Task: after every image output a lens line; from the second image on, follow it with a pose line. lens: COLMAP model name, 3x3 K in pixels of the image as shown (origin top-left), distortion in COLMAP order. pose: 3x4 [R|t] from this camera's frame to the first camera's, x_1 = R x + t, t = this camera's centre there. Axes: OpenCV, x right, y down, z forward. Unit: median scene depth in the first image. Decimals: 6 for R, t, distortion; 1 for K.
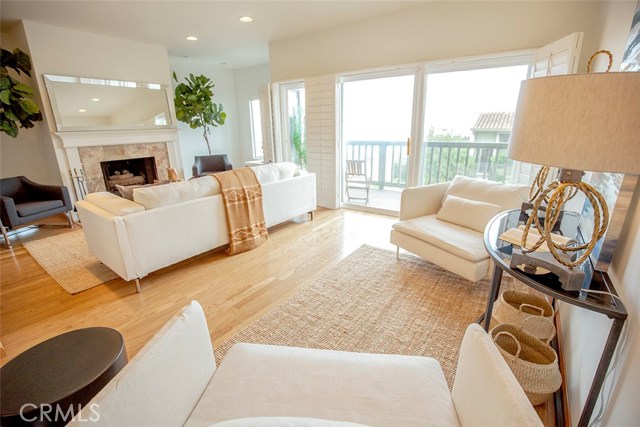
lens RADIAL K [[301.1, 0, 315.6], [0, 301.1, 214.9], [0, 0, 1]] dist [0.028030, -0.000063]
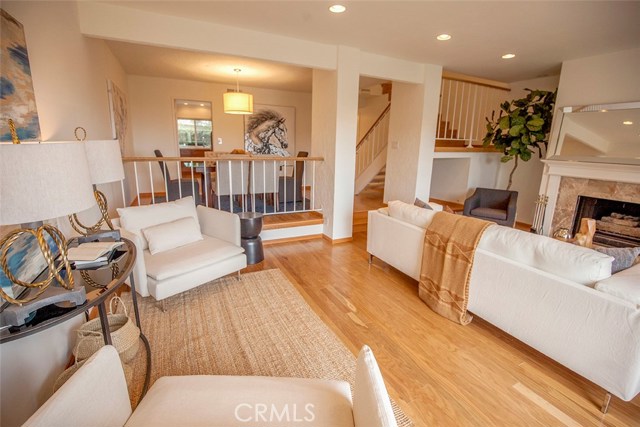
lens RADIAL K [[301.1, 0, 315.6], [0, 301.1, 214.9], [0, 0, 1]] dist [0.028030, -0.000063]
pose [[-0.434757, 0.235015, -0.869341, 0.488069], [-0.284484, 0.880072, 0.380187, -0.282155], [0.854433, 0.412602, -0.315760, 0.745422]]
